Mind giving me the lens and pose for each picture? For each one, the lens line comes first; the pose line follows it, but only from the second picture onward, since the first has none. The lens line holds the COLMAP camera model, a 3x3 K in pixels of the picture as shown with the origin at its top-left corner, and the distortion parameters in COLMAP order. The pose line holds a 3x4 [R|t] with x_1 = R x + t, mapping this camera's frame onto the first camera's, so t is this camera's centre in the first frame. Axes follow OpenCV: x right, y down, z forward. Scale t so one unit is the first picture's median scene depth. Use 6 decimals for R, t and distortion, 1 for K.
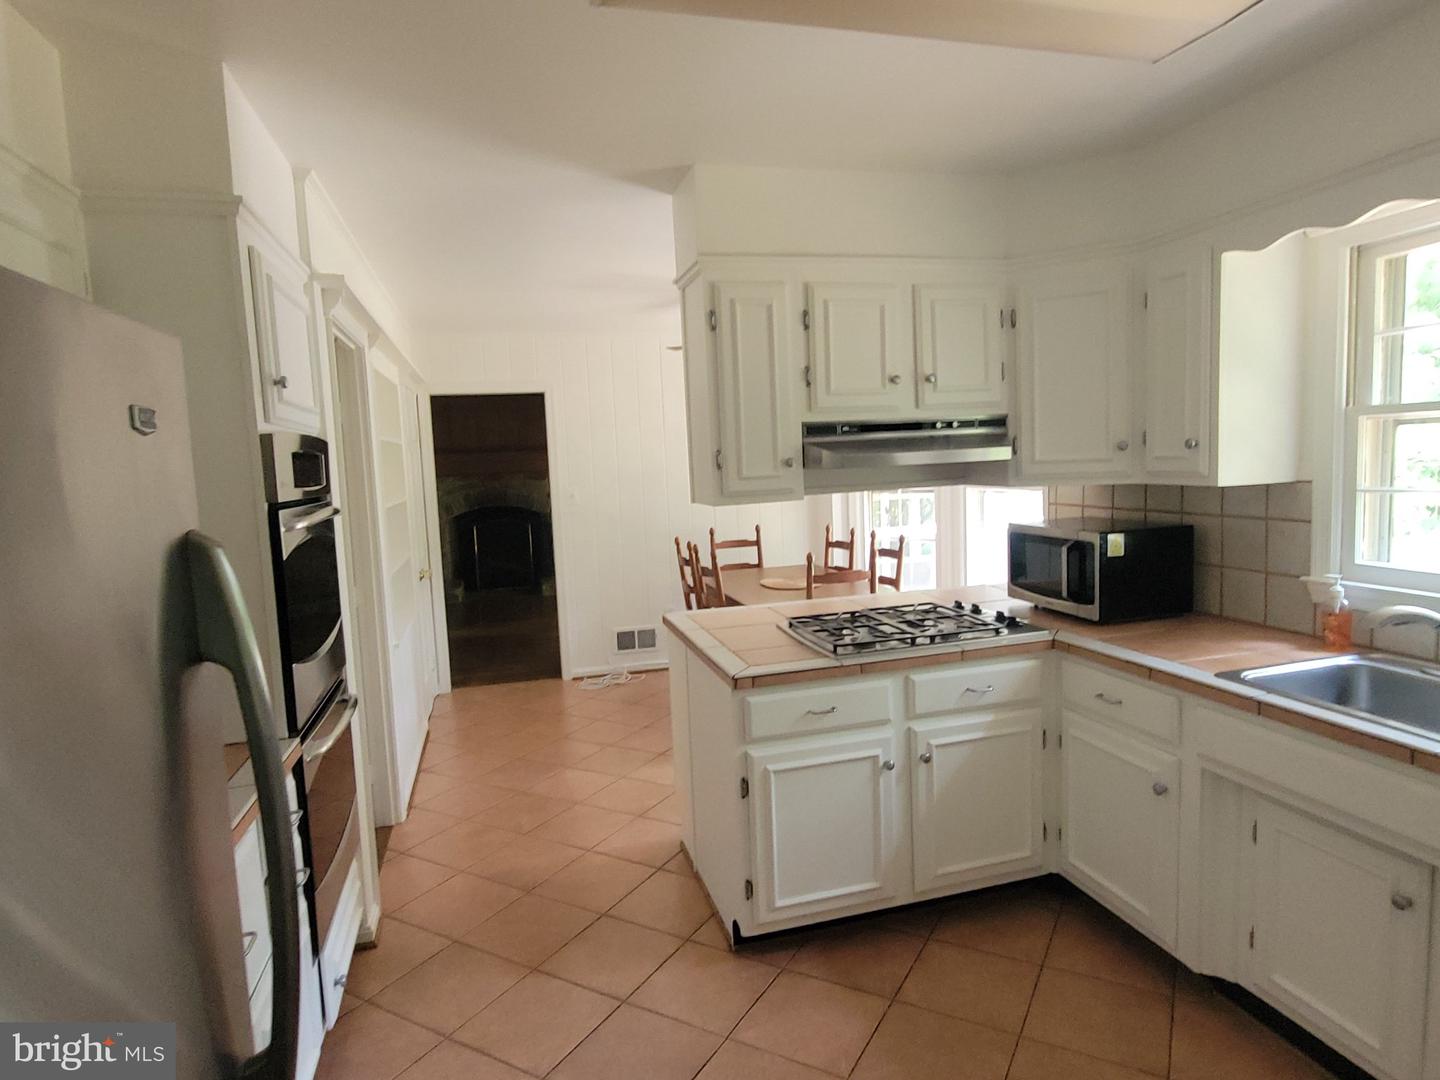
lens RADIAL K [[836.4, 0, 726.8], [0, 836.4, 536.3], [0, 0, 1]] dist [-0.006219, 0.001210]
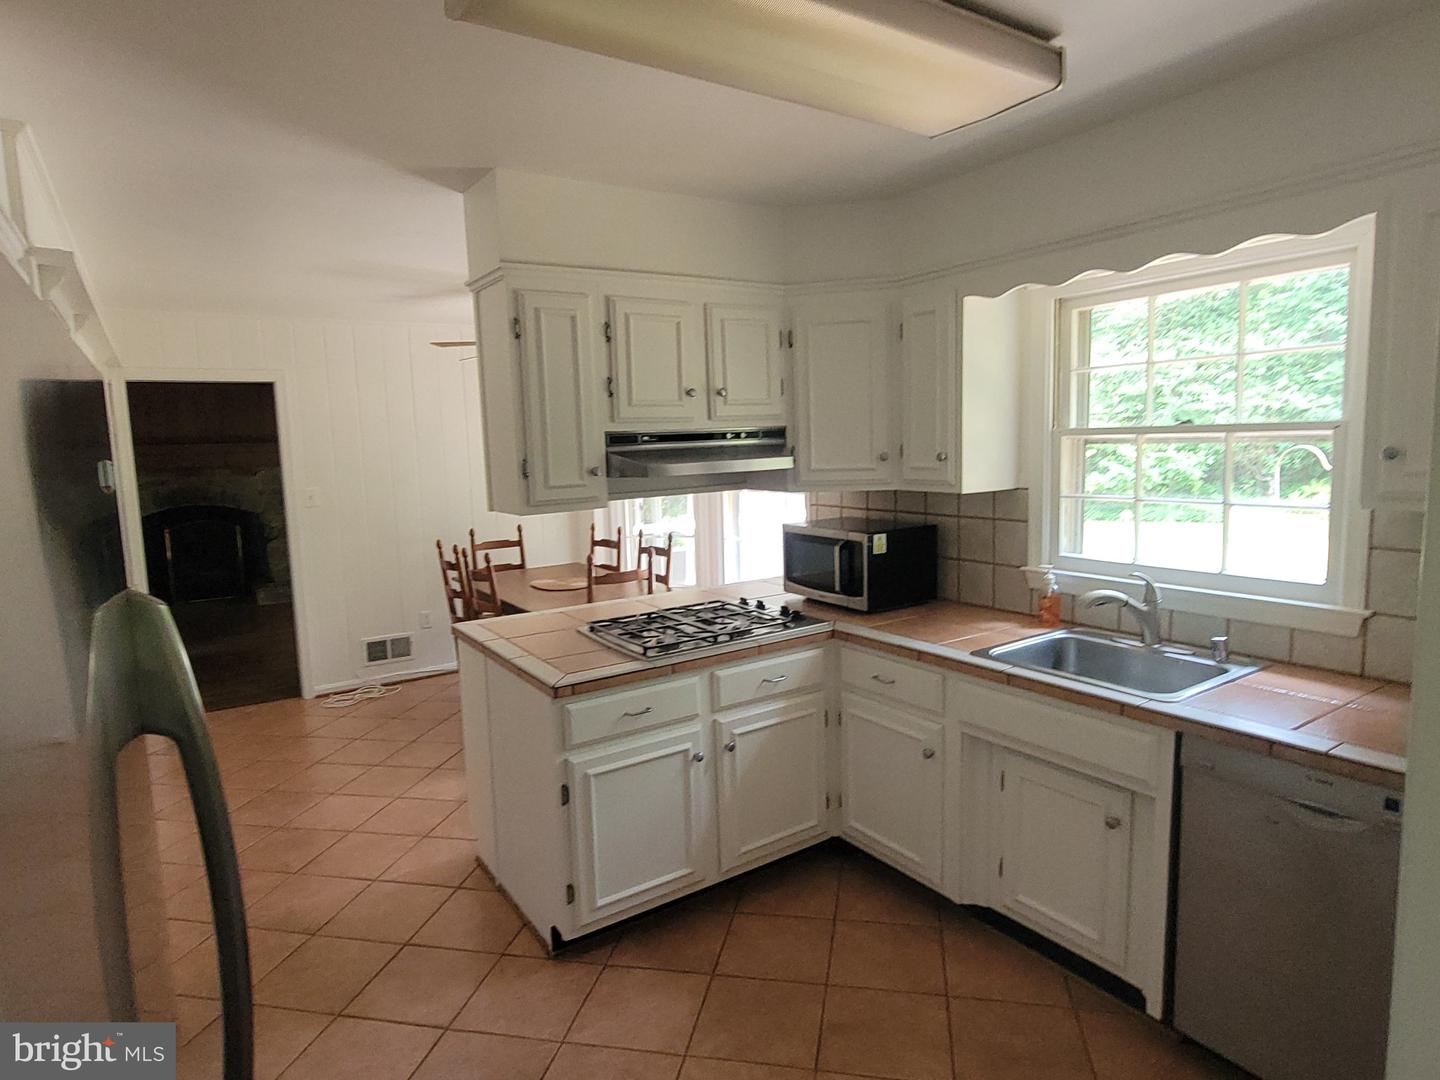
lens RADIAL K [[836.4, 0, 726.8], [0, 836.4, 536.3], [0, 0, 1]] dist [-0.006219, 0.001210]
pose [[0.948403, -0.022962, 0.316236, -0.097799], [0.019619, 0.999713, 0.013754, -0.020345], [-0.316461, -0.006840, 0.948581, -0.018436]]
